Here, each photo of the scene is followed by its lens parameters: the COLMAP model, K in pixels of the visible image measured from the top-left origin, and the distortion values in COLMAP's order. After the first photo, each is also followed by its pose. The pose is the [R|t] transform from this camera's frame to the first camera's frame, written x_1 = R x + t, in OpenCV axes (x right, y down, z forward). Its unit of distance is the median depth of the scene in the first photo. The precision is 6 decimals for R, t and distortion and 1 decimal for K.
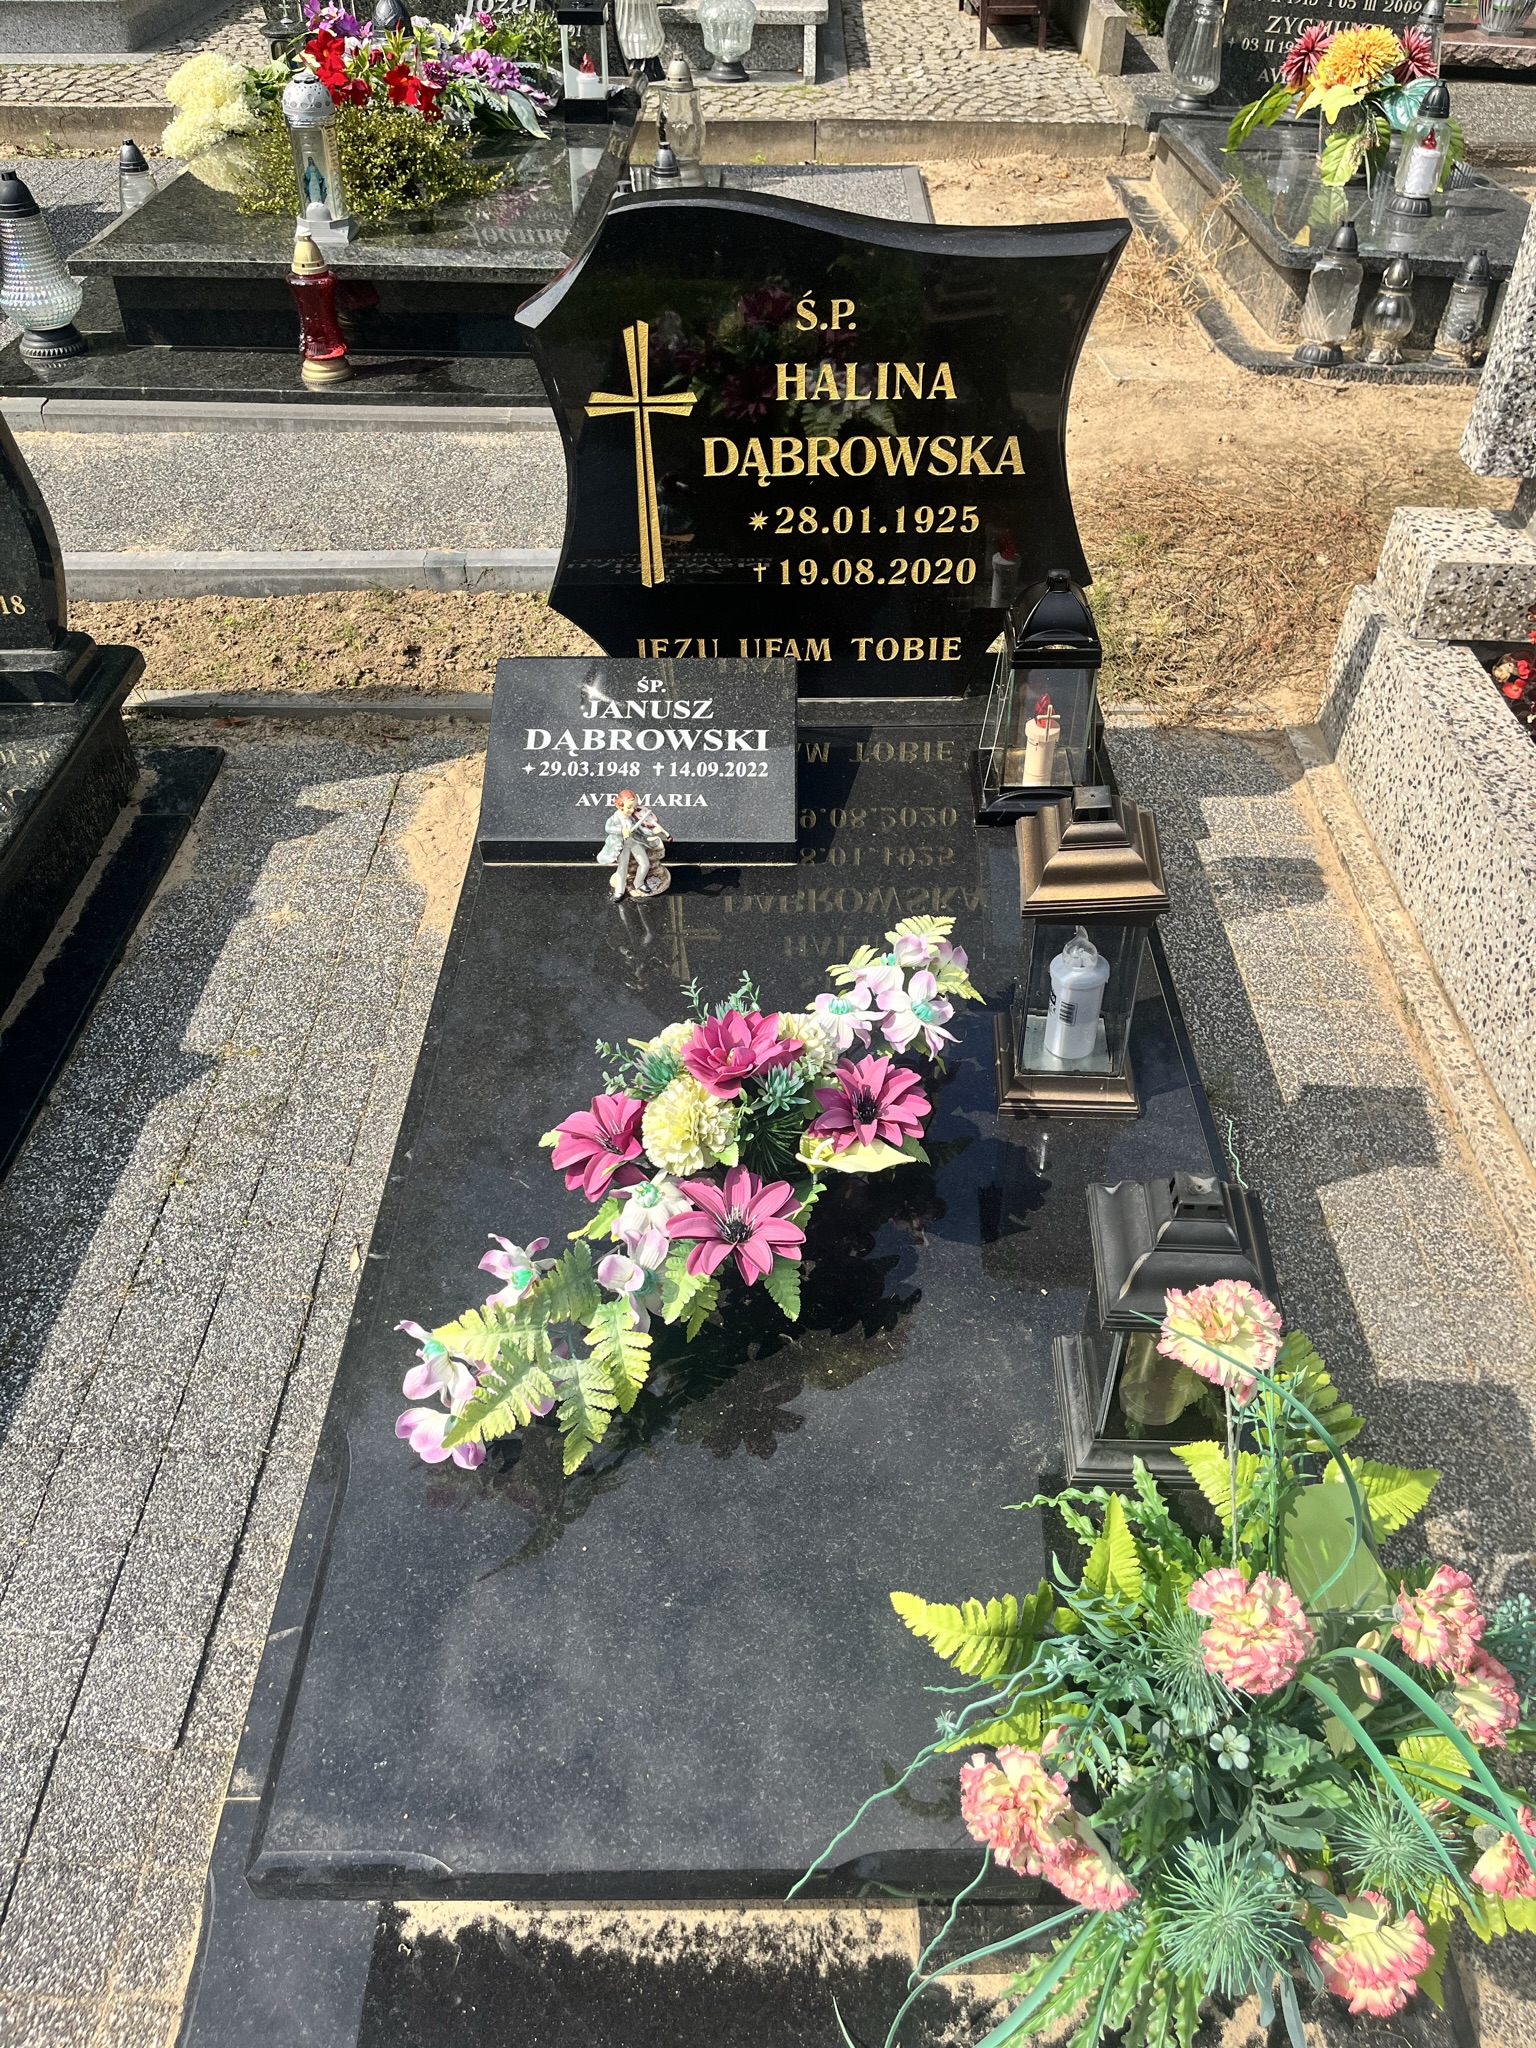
lens RADIAL K [[1539.6, 0, 768.0], [0, 1539.6, 1024.0], [0, 0, 1]] dist [0.070960, -0.106028]
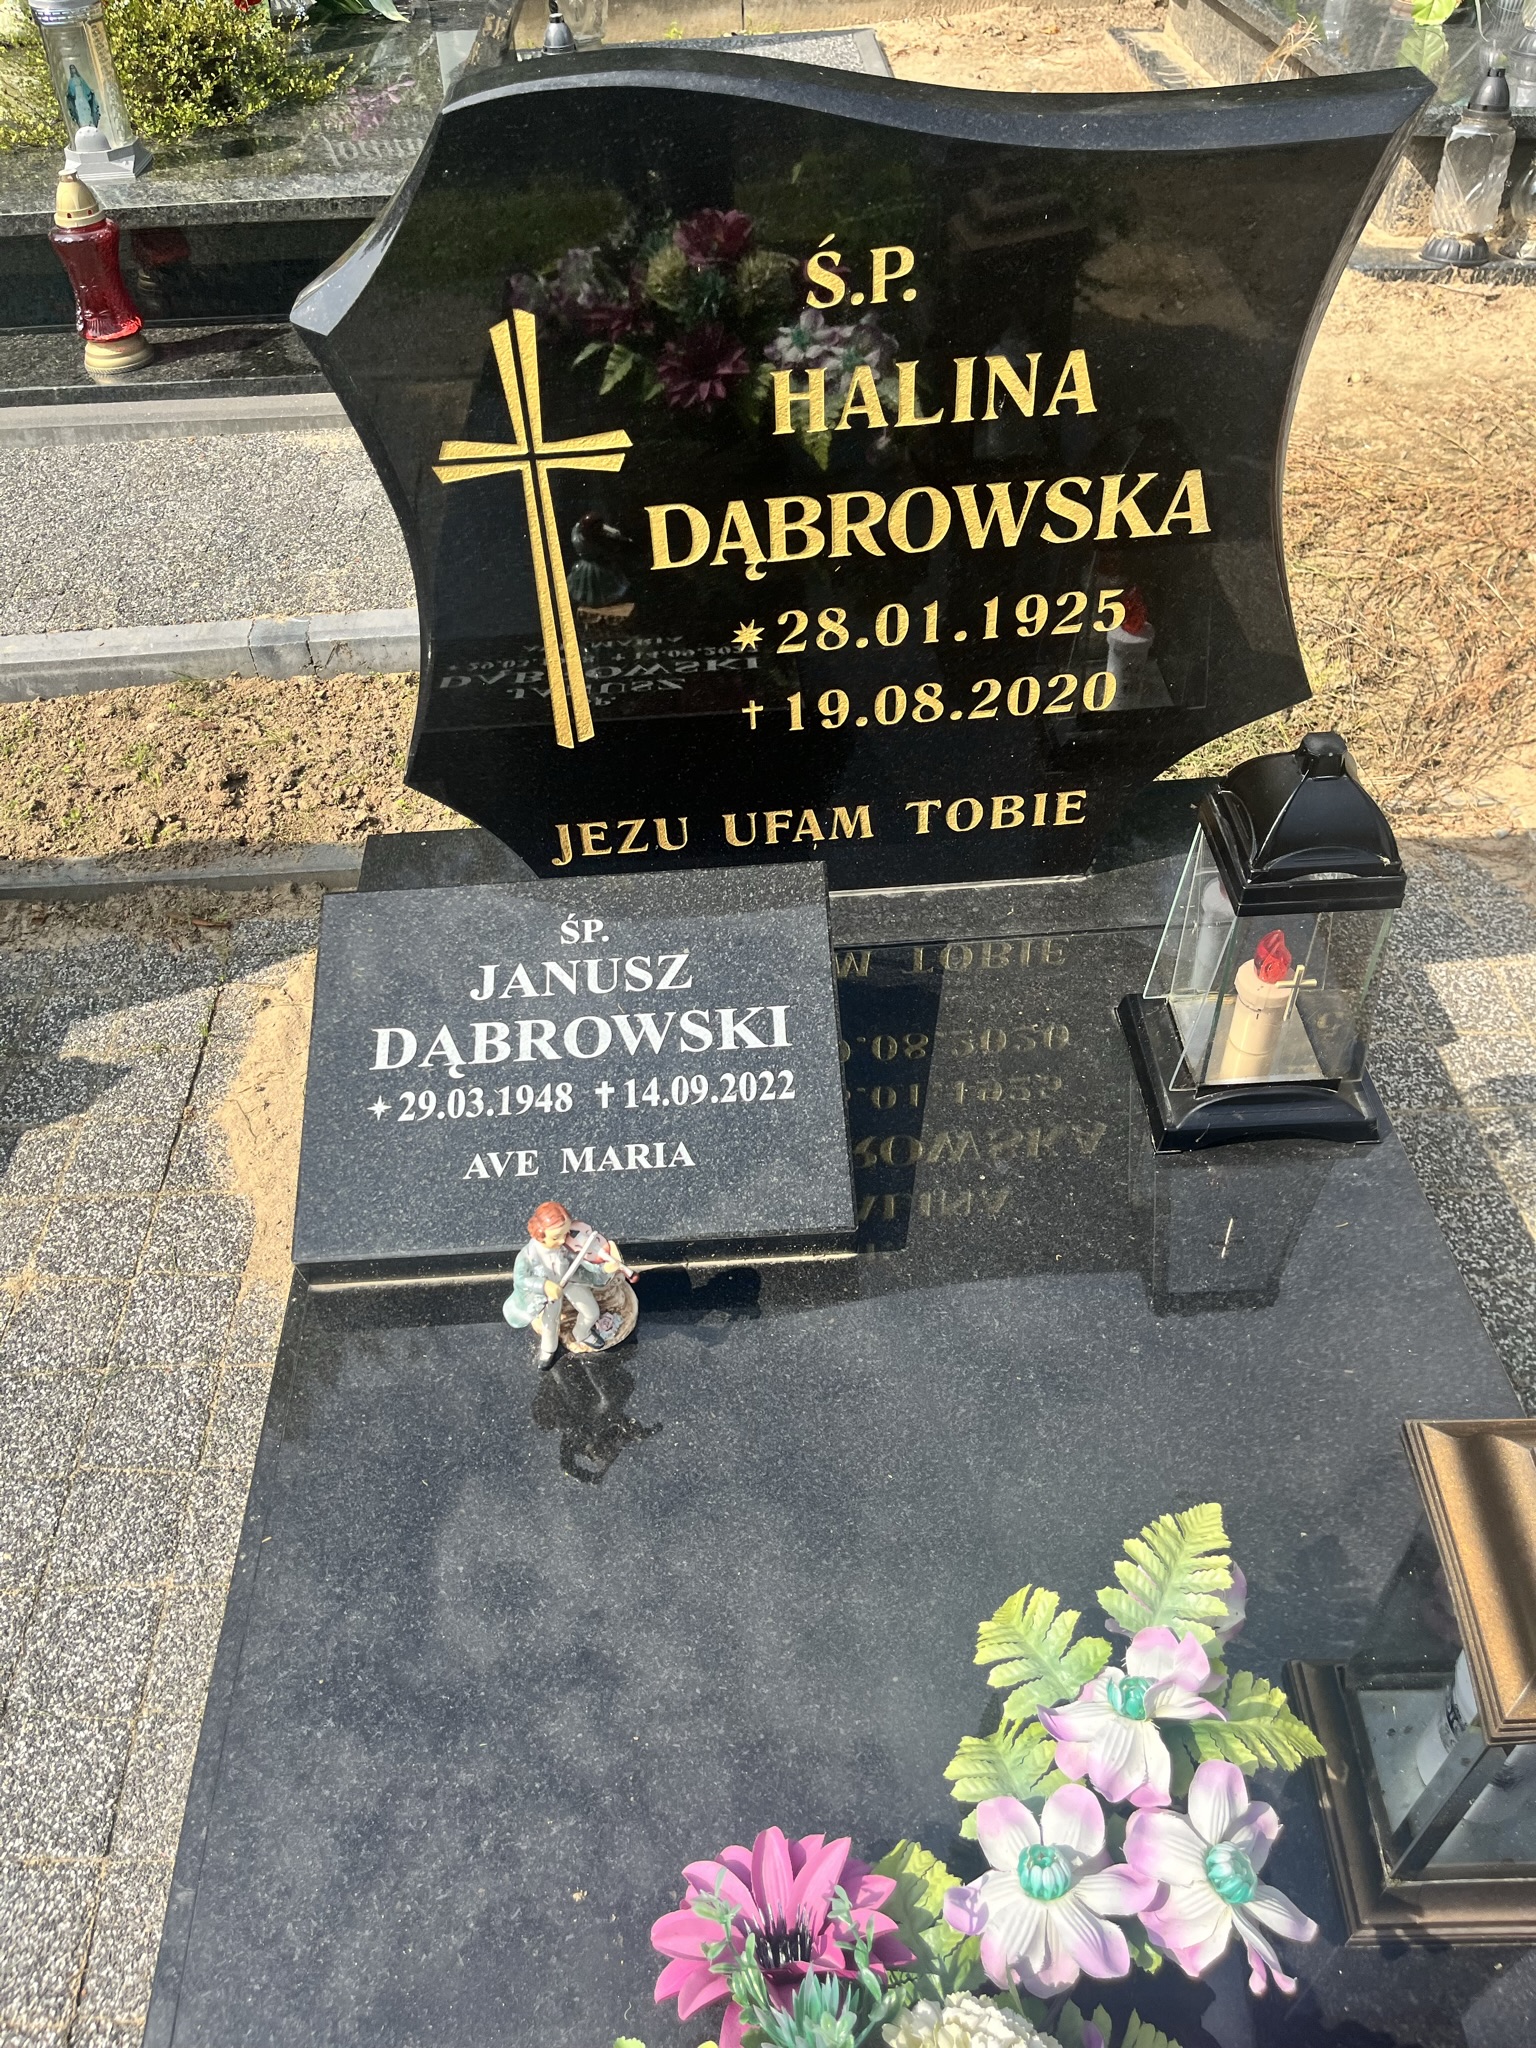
lens RADIAL K [[1576.2, 0, 721.8], [0, 1576.2, 1045.5], [0, 0, 1]] dist [0.082501, -0.132829]
pose [[0.998196, -0.059712, -0.006223, -0.020972], [0.059963, 0.996712, 0.054487, -0.197812], [0.002949, -0.054762, 0.998495, 0.382791]]
